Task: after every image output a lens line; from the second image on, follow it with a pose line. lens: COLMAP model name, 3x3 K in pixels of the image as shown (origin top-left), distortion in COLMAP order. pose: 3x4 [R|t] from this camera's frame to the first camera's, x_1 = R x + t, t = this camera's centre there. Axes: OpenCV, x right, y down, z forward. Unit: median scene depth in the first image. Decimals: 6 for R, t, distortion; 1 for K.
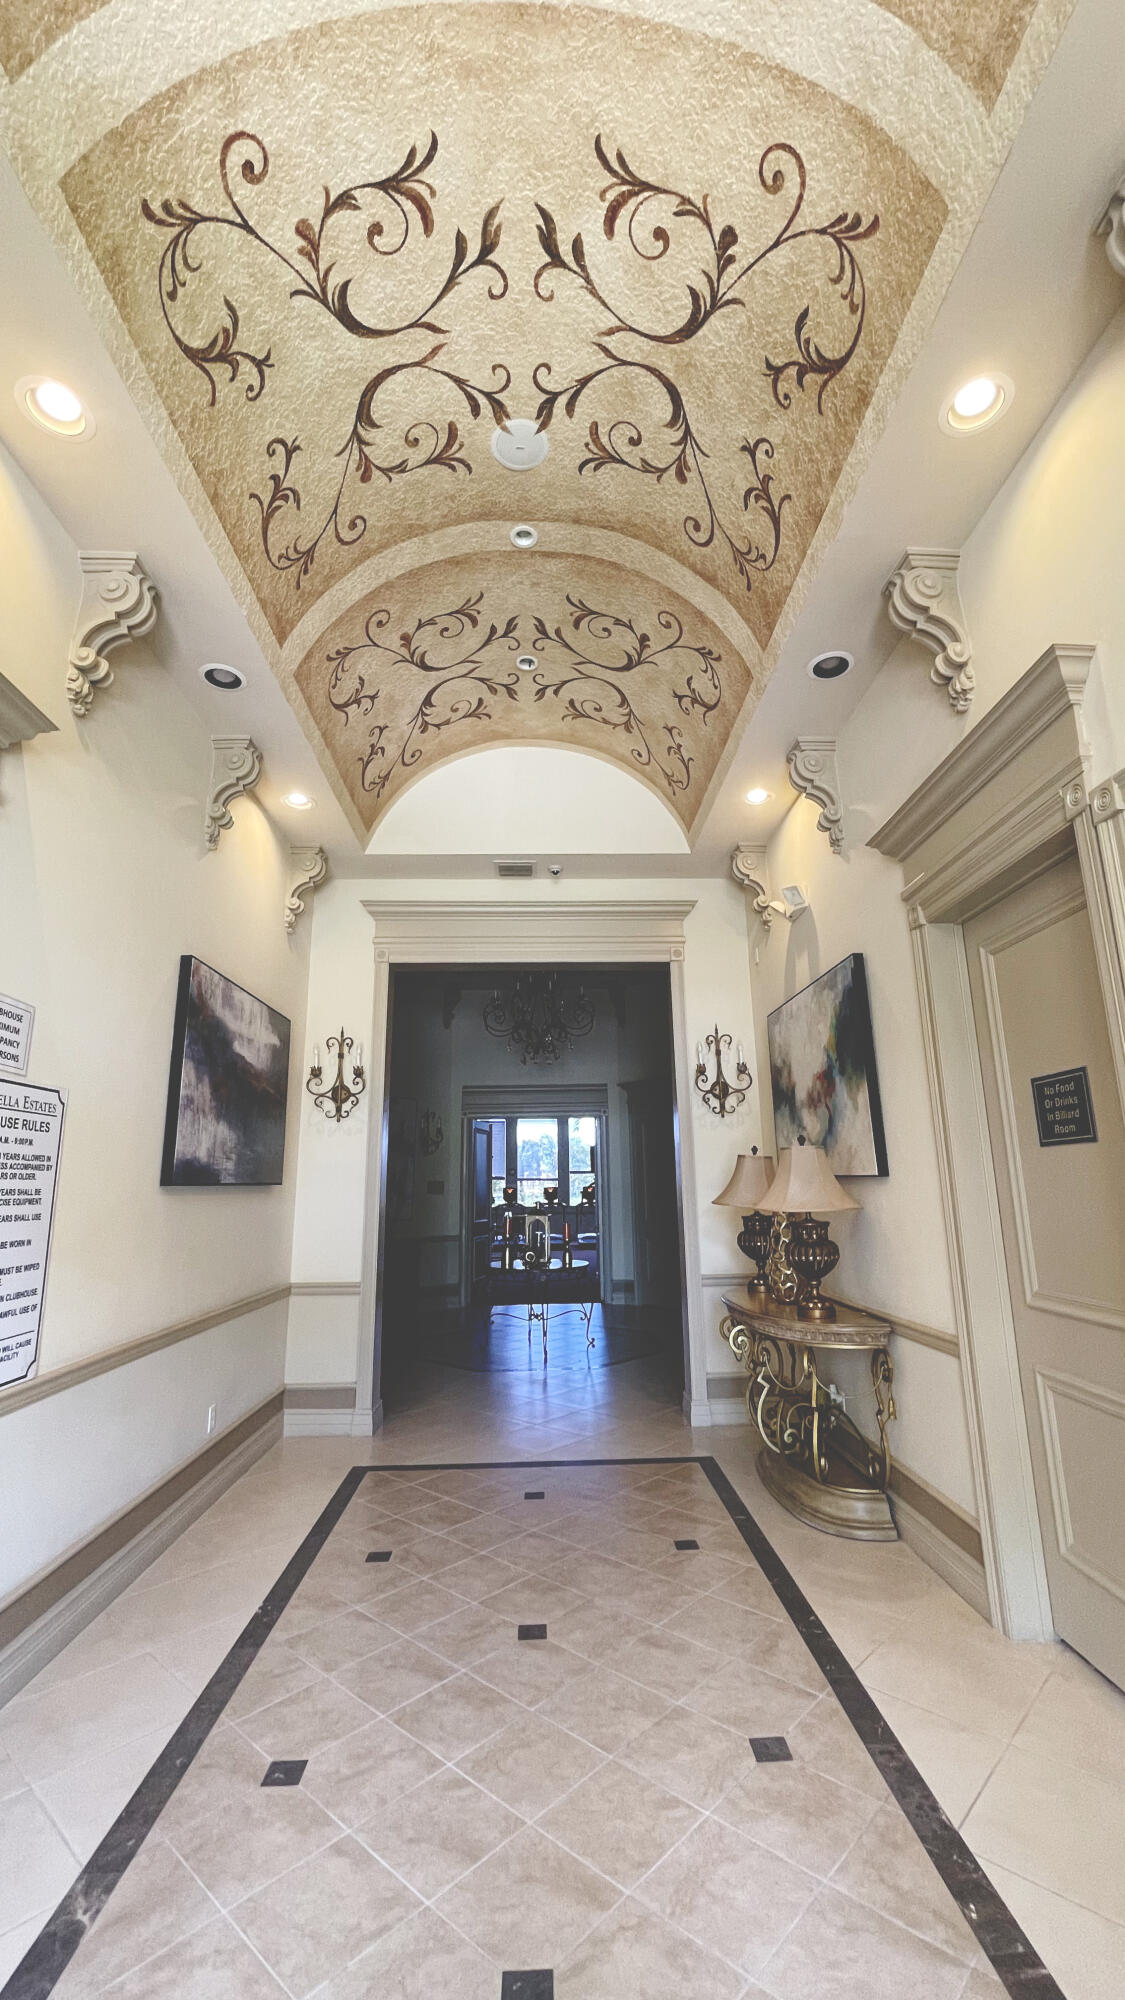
lens RADIAL K [[825.5, 0, 562.9], [0, 825.5, 1000.5], [0, 0, 1]] dist [0.000329, 0.000033]
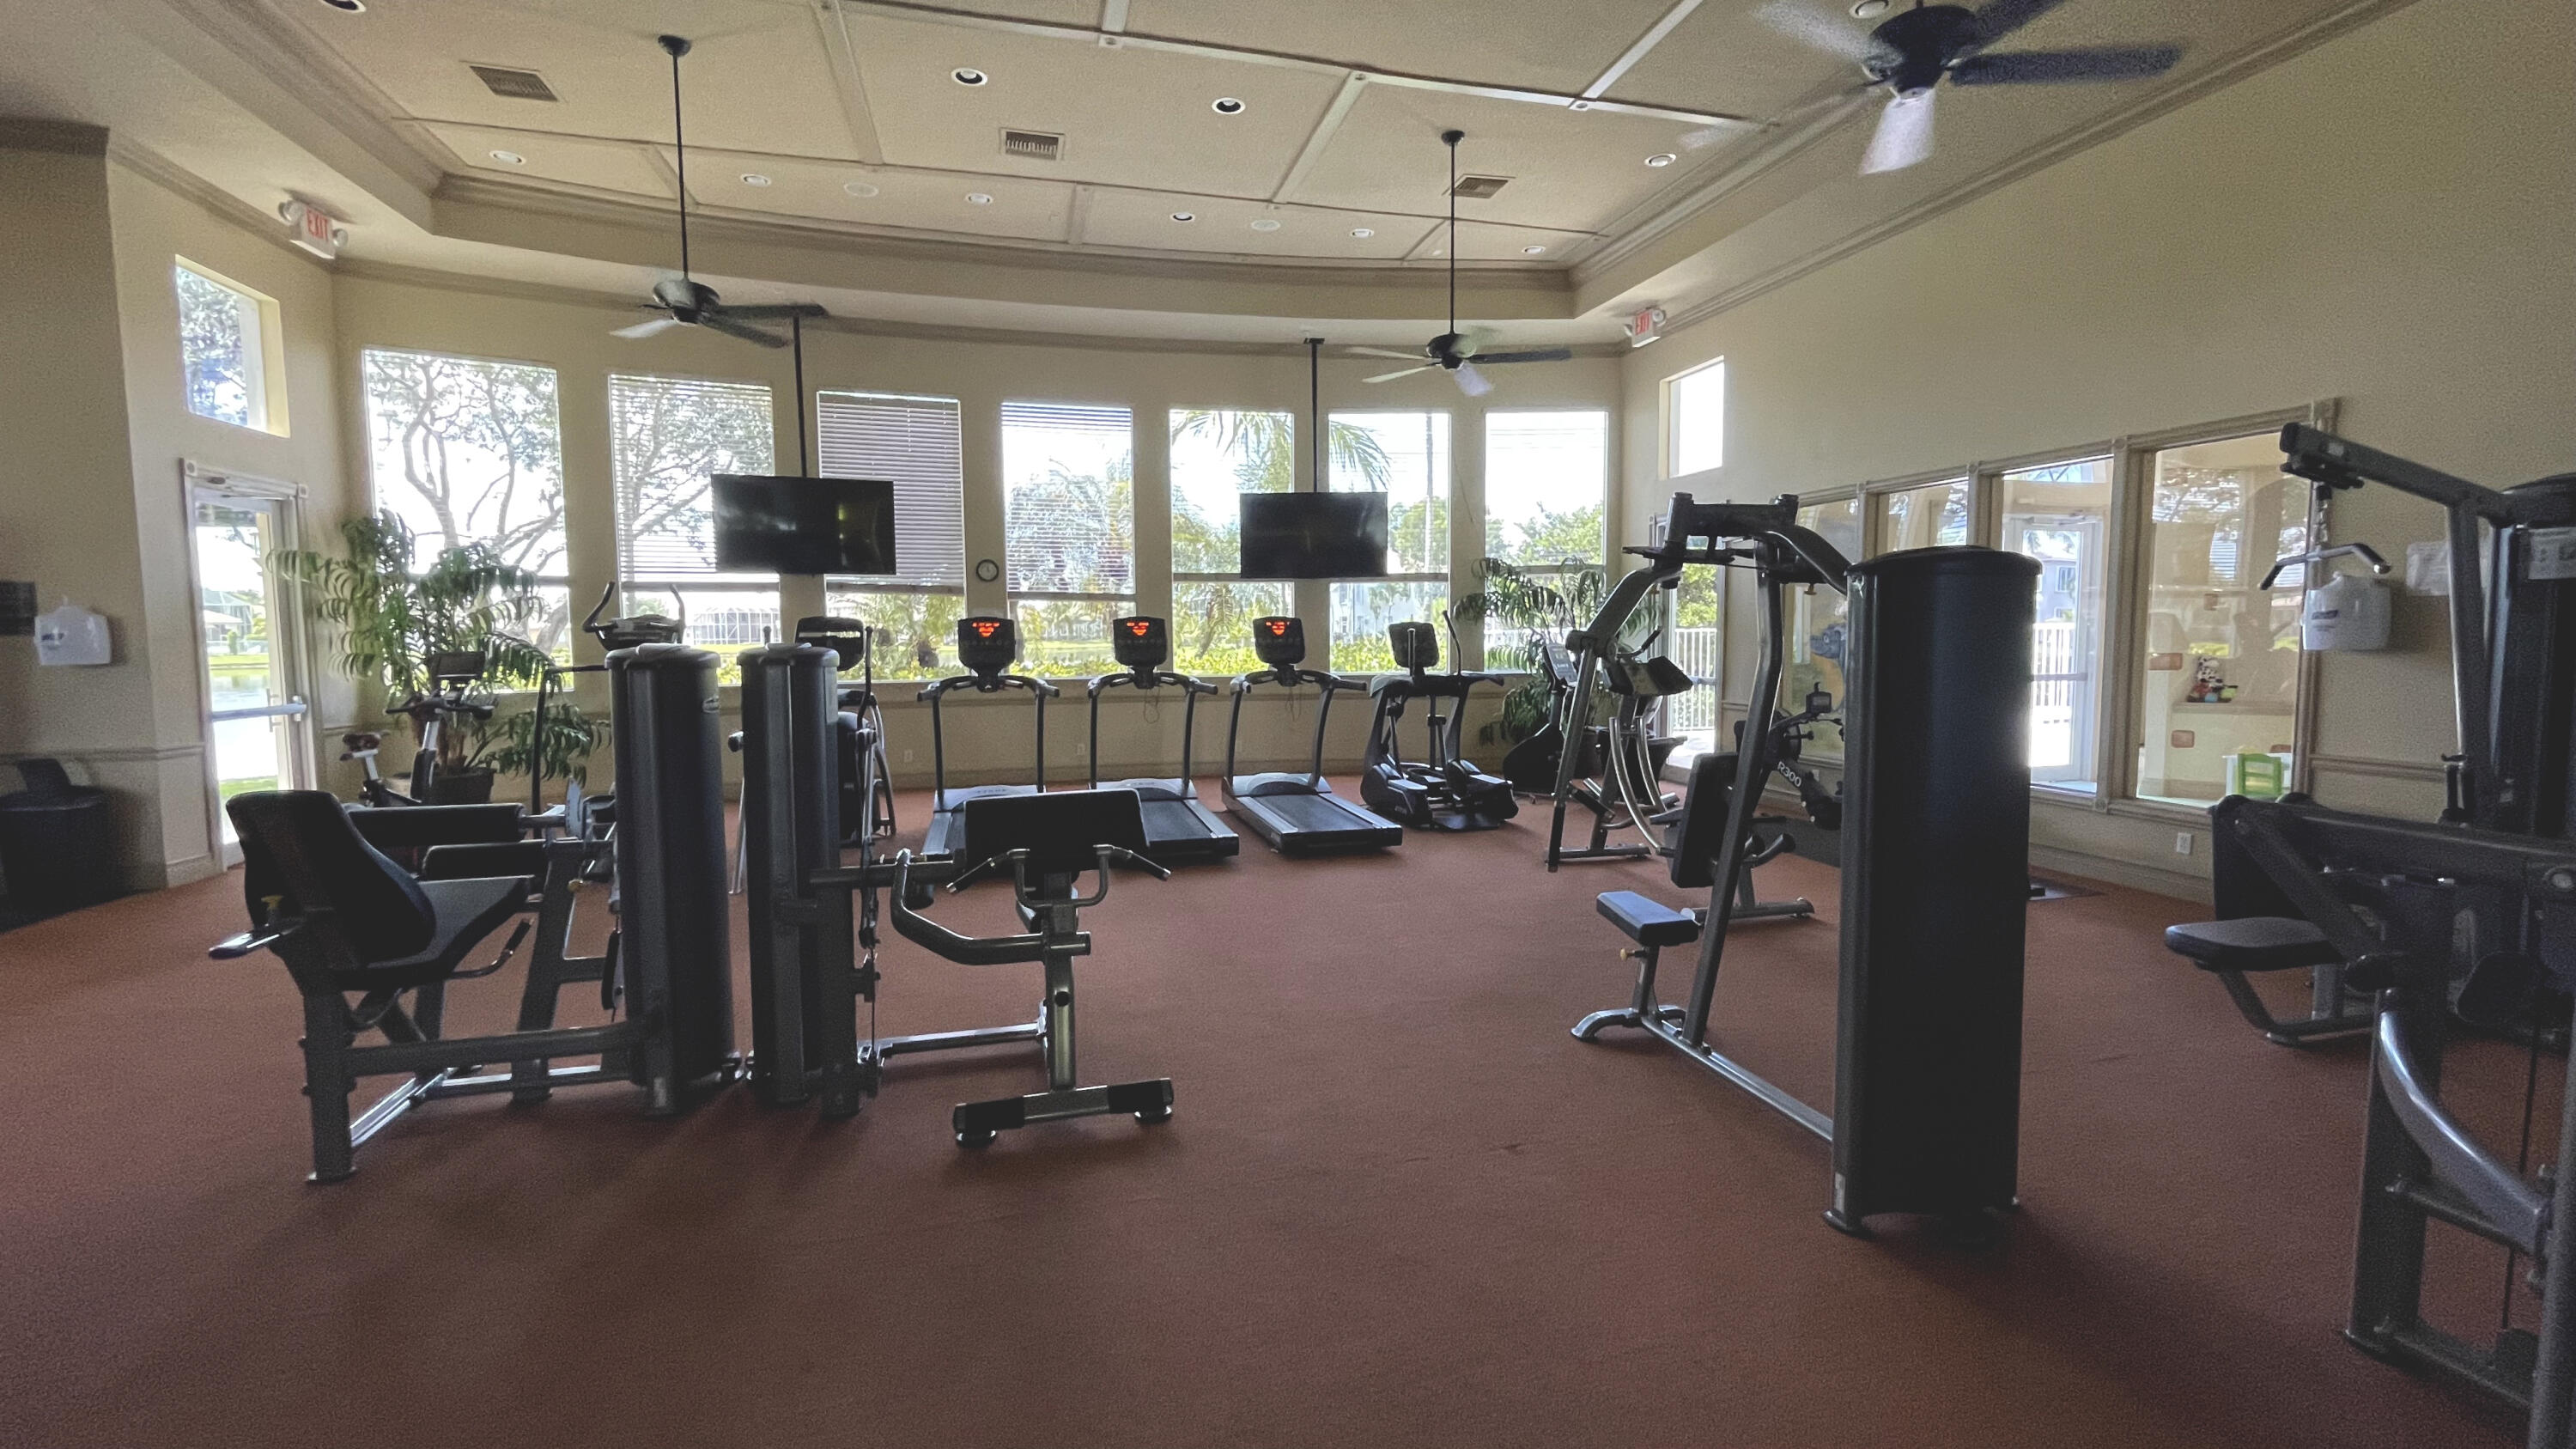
lens RADIAL K [[1063.5, 0, 1287.3], [0, 1063.5, 718.3], [0, 0, 1]] dist [0.000329, 0.000033]
pose [[0.974543, -0.011123, 0.223924, -0.041363], [-0.056751, 0.954004, 0.294374, 0.133041], [-0.216899, -0.299588, 0.929087, 0.573005]]
